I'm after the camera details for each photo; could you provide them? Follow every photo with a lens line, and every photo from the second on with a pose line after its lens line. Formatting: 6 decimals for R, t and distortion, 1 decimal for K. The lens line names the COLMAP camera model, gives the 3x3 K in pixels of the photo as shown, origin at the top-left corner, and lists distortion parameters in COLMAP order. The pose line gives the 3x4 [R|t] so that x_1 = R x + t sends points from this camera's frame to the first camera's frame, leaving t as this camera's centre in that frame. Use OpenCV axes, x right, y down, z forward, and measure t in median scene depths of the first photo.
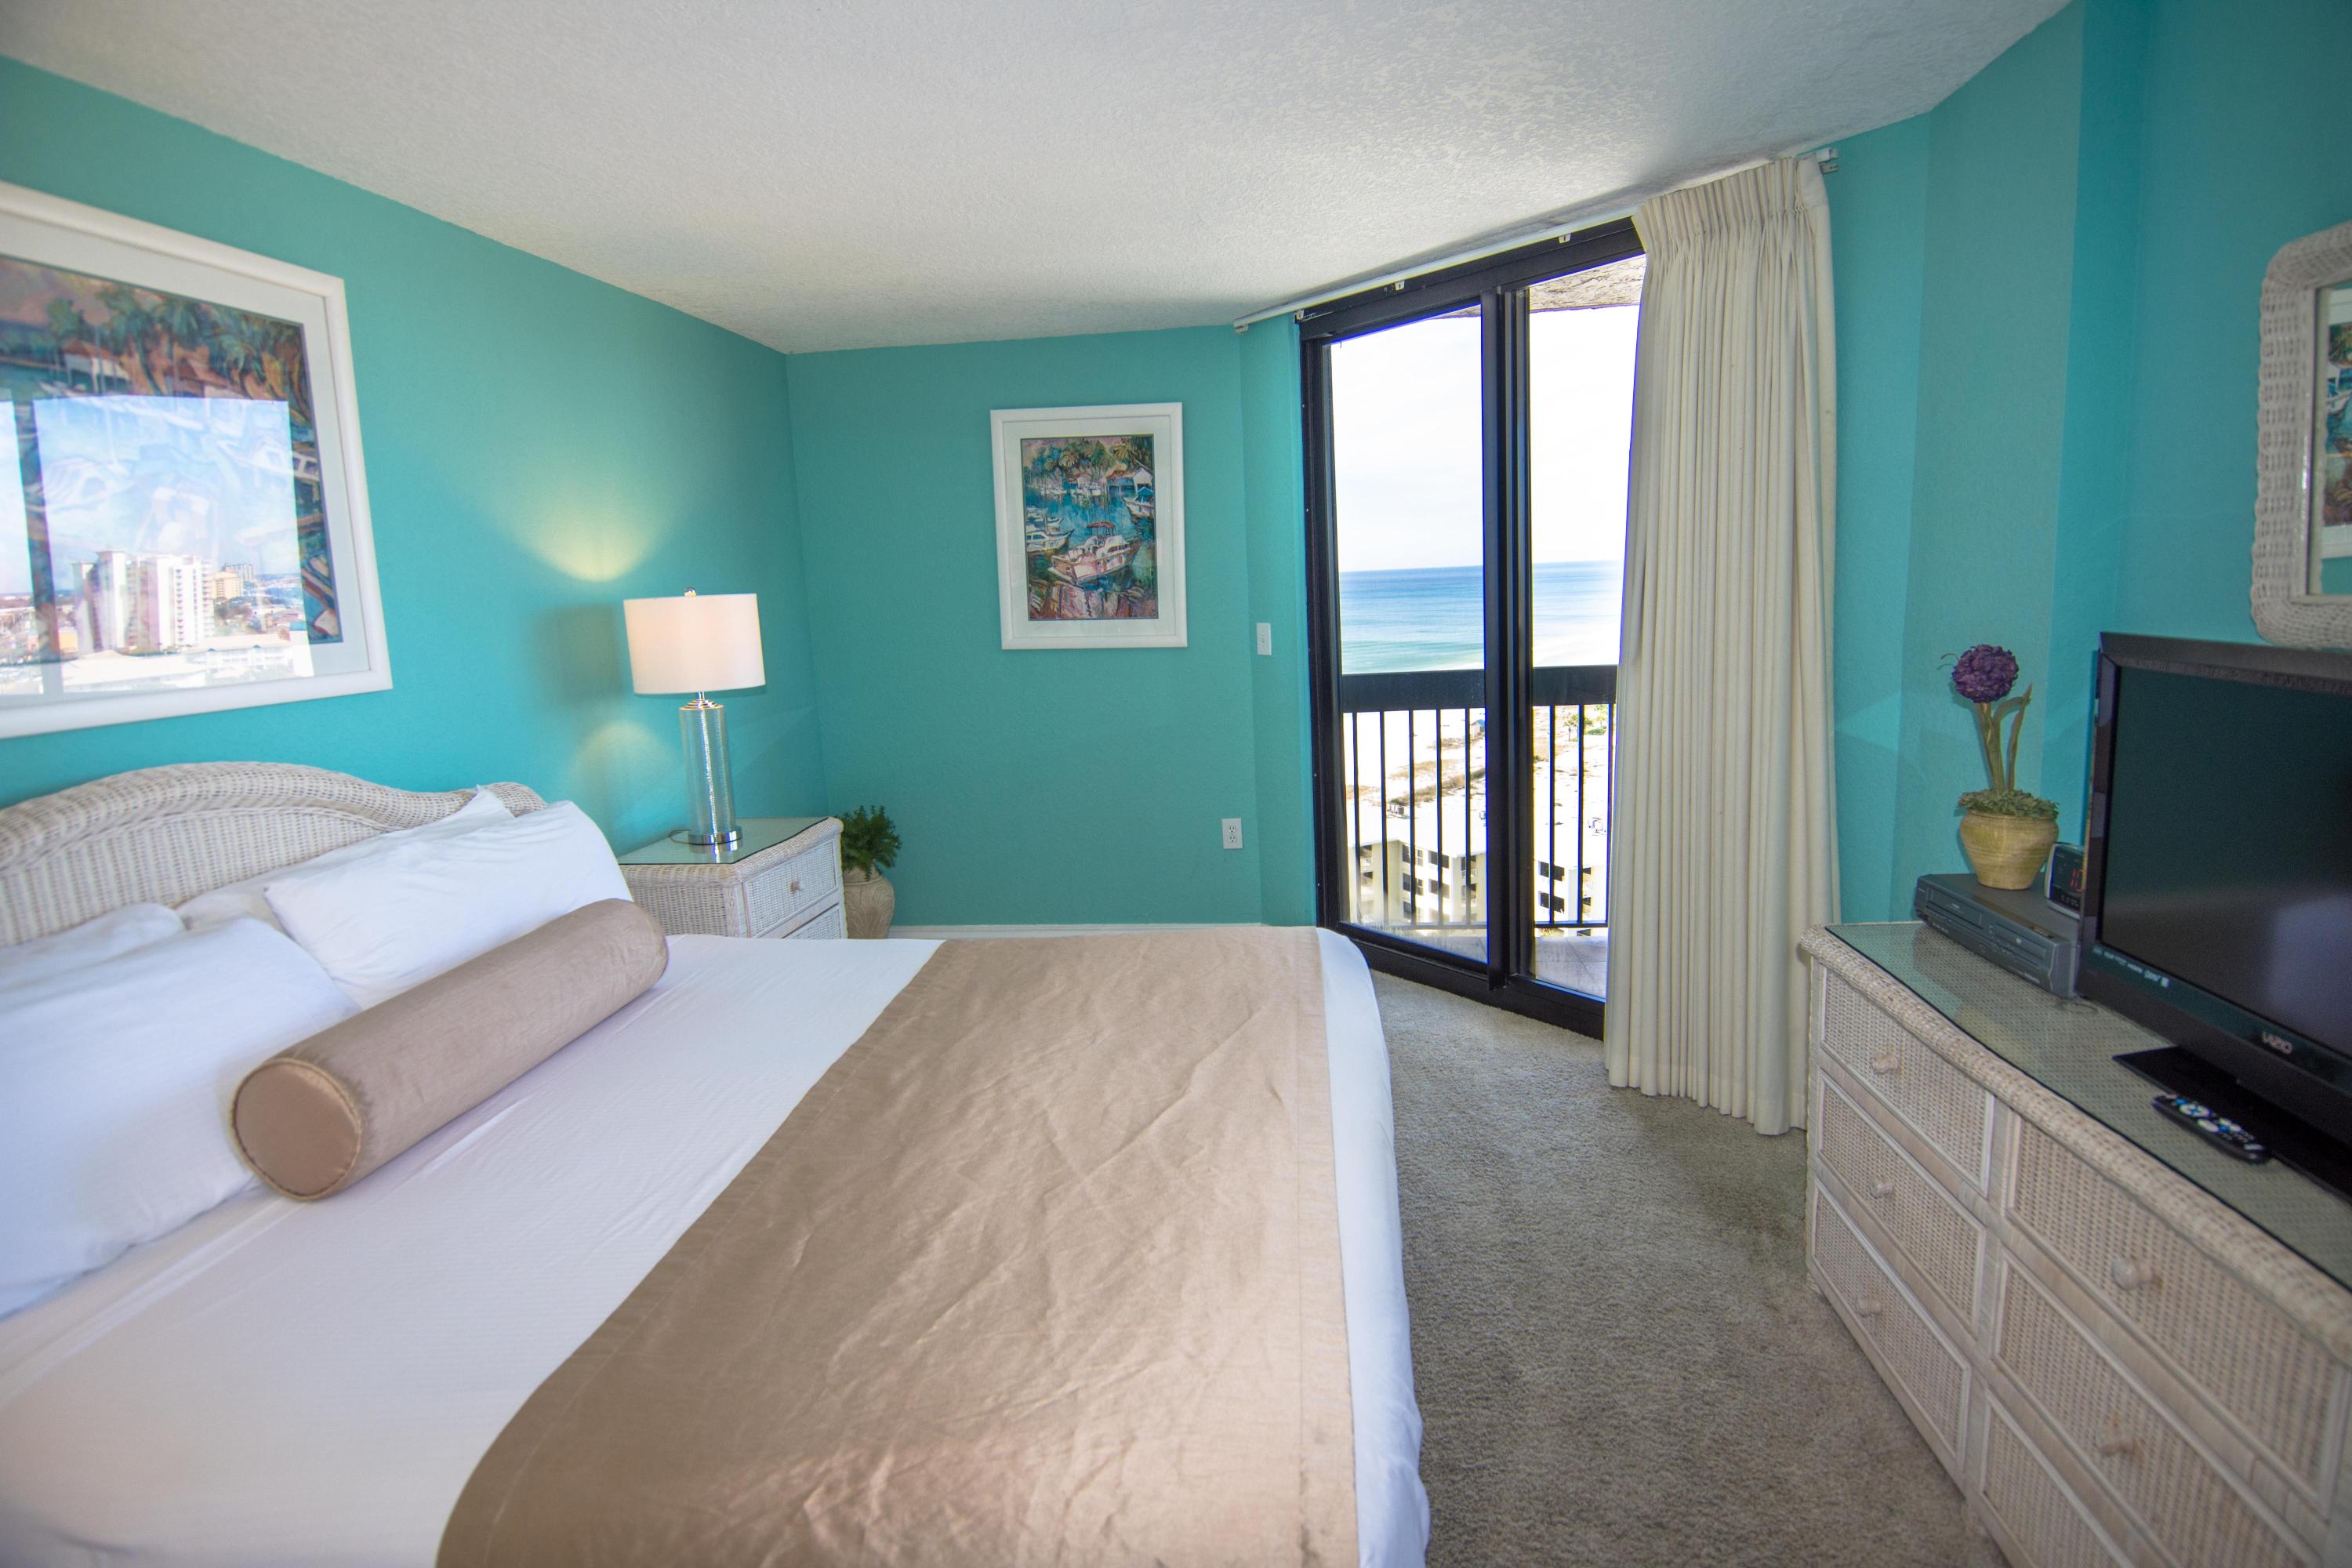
lens RADIAL K [[1250.1, 0, 1189.5], [0, 1250.1, 776.1], [0, 0, 1]] dist [0.001652, -0.018777]
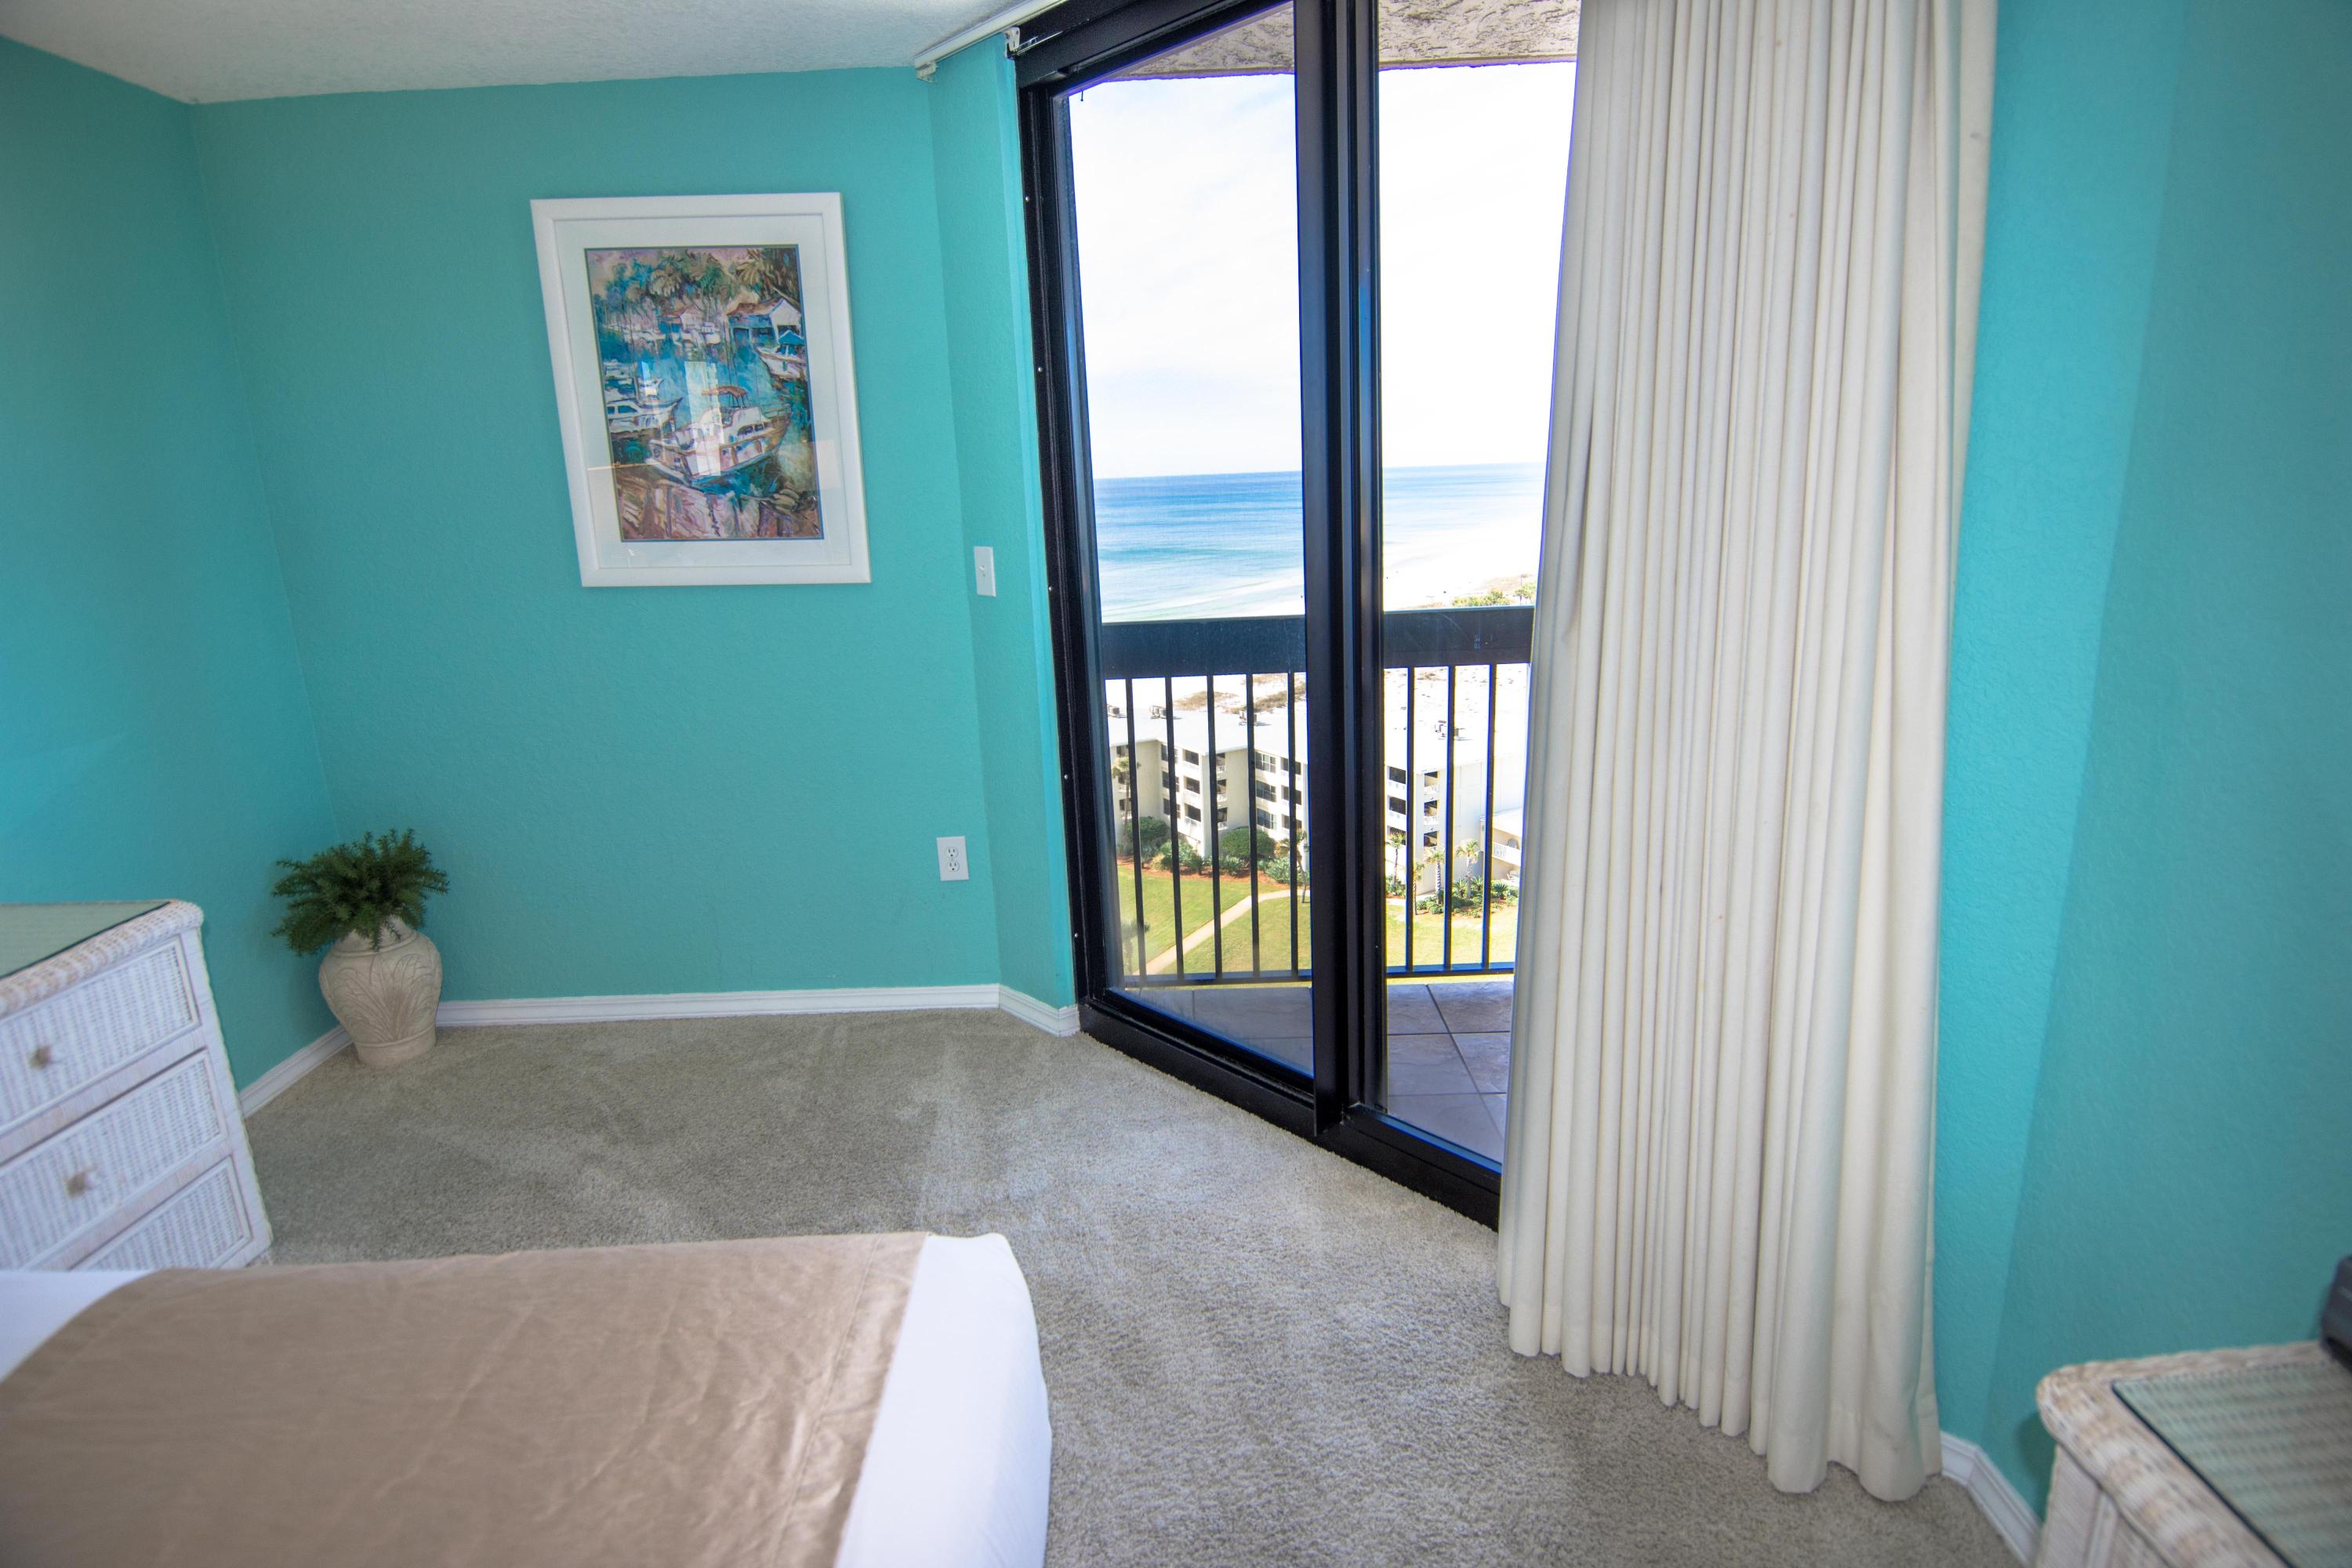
lens RADIAL K [[1250.1, 0, 1190.9], [0, 1250.1, 782.8], [0, 0, 1]] dist [0.001652, -0.018777]
pose [[0.993114, -0.020973, 0.115261, 0.094626], [0.011712, 0.996690, 0.080444, -0.053416], [-0.116566, -0.078540, 0.990073, 0.347723]]
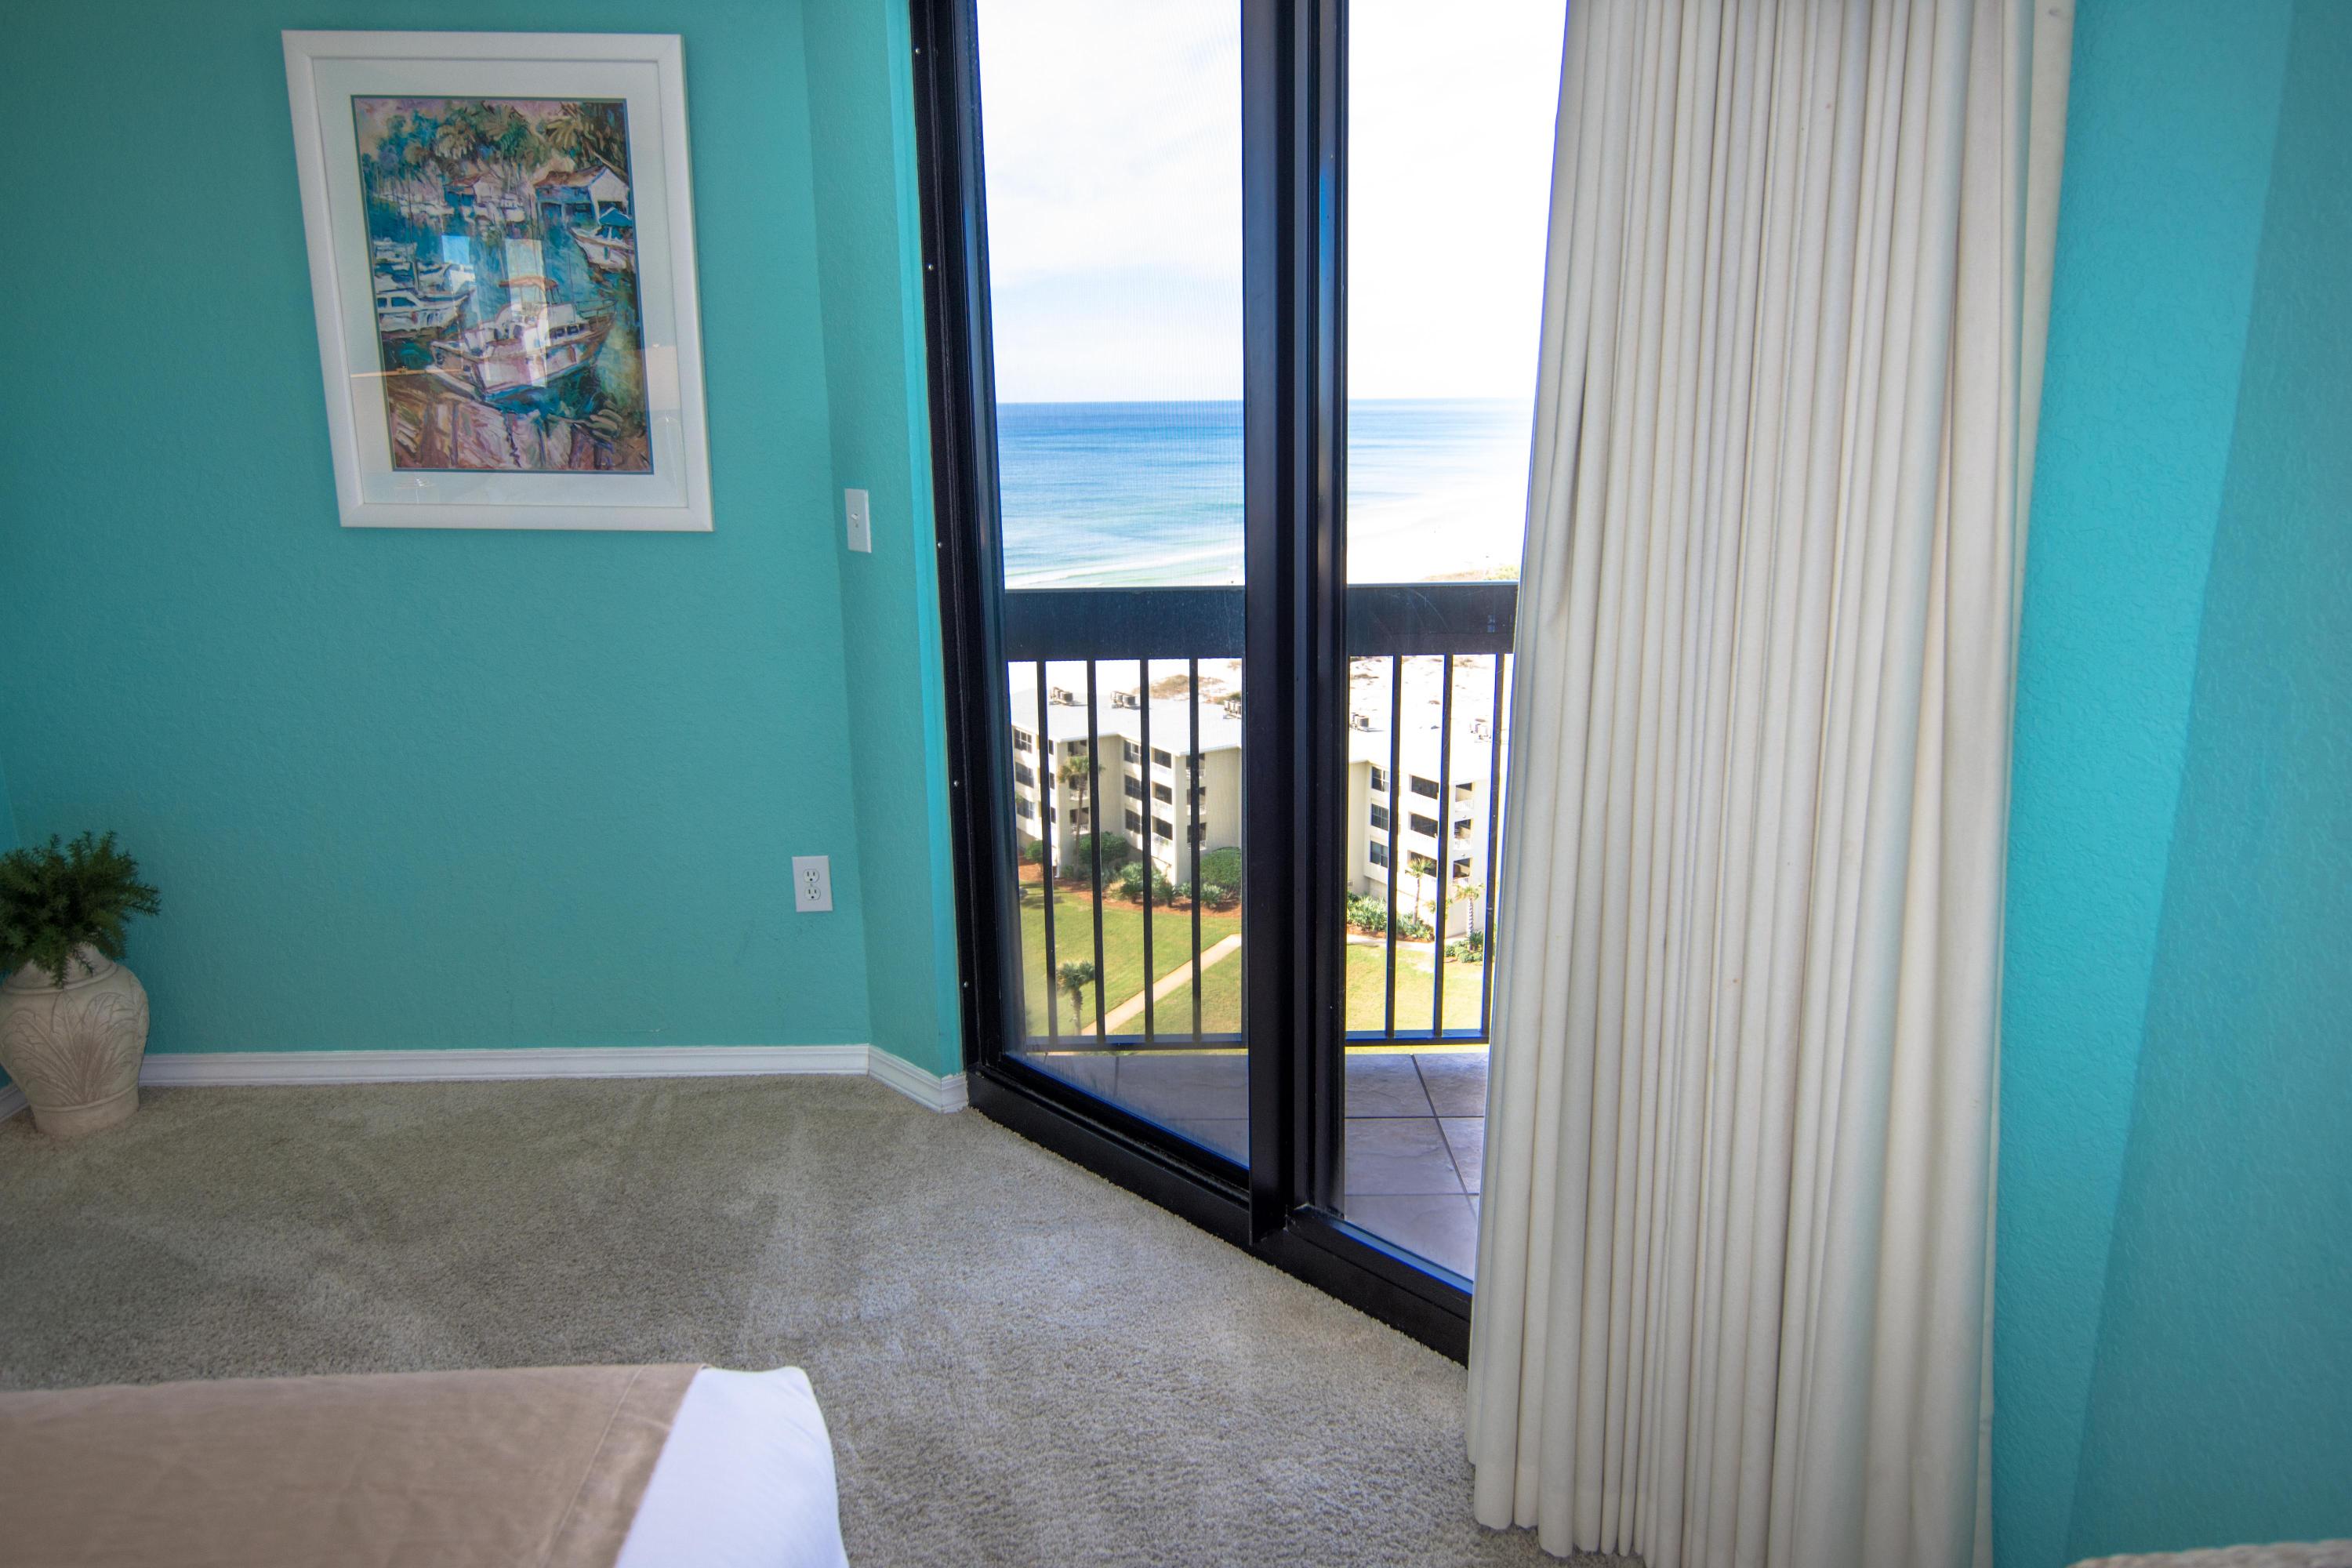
lens RADIAL K [[1584.1, 0, 1197.5], [0, 1584.1, 782.6], [0, 0, 1]] dist [0.005414, -0.013364]
pose [[0.990593, 0.001400, 0.136836, 0.116006], [-0.011840, 0.997074, 0.075515, -0.055759], [-0.136329, -0.076425, 0.987711, 0.343548]]
